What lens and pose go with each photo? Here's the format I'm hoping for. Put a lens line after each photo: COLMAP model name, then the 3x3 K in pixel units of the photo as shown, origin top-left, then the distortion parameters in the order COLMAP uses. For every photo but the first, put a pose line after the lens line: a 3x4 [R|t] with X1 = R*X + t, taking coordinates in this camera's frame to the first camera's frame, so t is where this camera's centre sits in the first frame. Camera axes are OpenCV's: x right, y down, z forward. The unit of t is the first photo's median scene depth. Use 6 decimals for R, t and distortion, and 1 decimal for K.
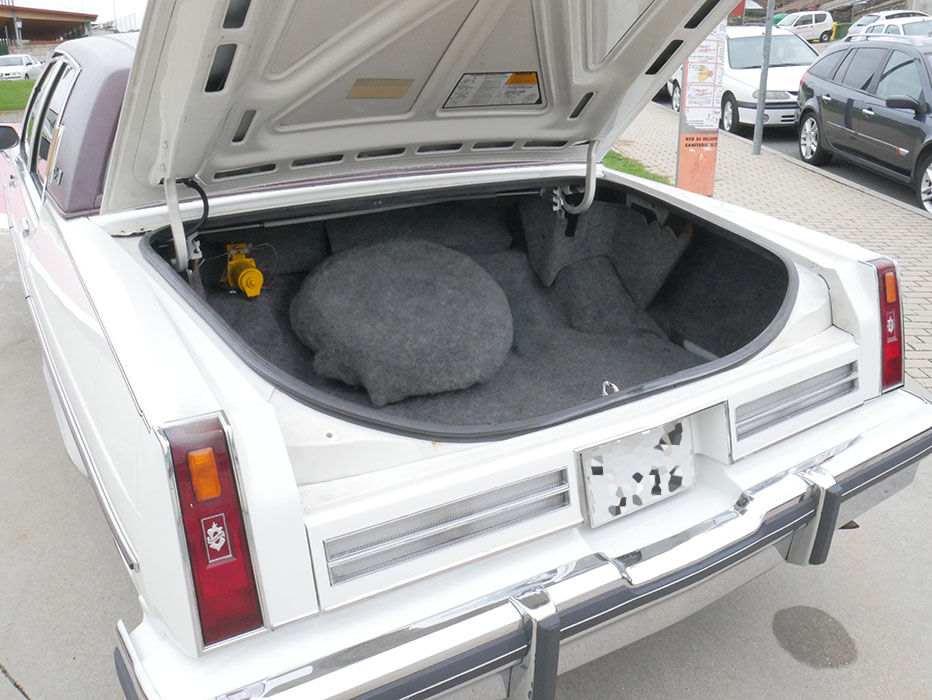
lens RADIAL K [[731.1, 0, 473.2], [0, 731.1, 344.5], [0, 0, 1]] dist [-0.013109, -0.003608]
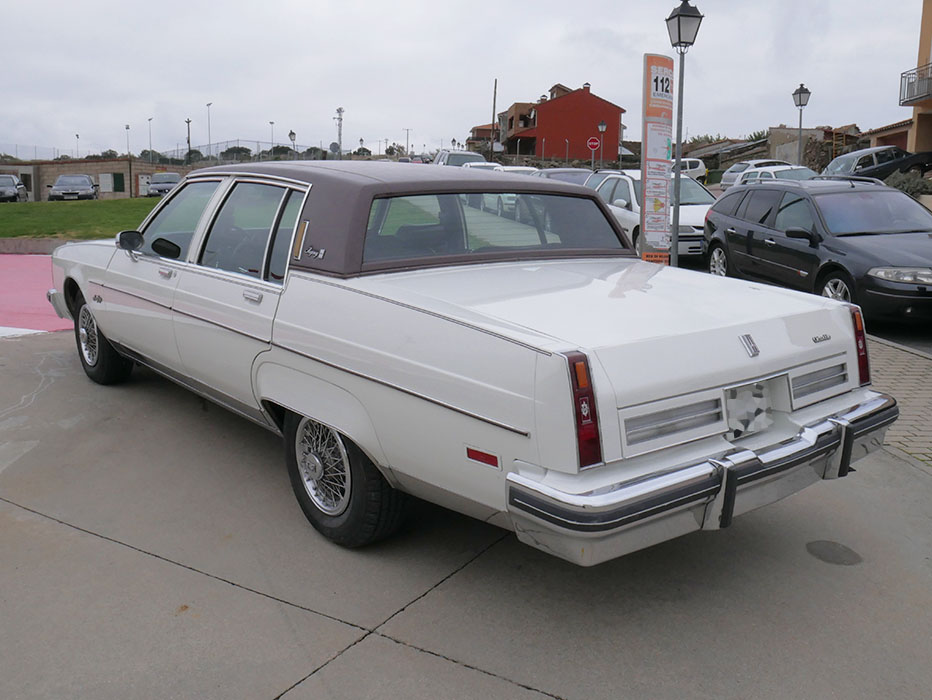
lens RADIAL K [[771.7, 0, 467.6], [0, 771.7, 353.2], [0, 0, 1]] dist [-0.020640, 0.008724]
pose [[0.990771, -0.006093, 0.135410, -0.107511], [0.029223, 0.985098, -0.169494, 0.052285], [-0.132360, 0.171887, 0.976184, -0.113574]]
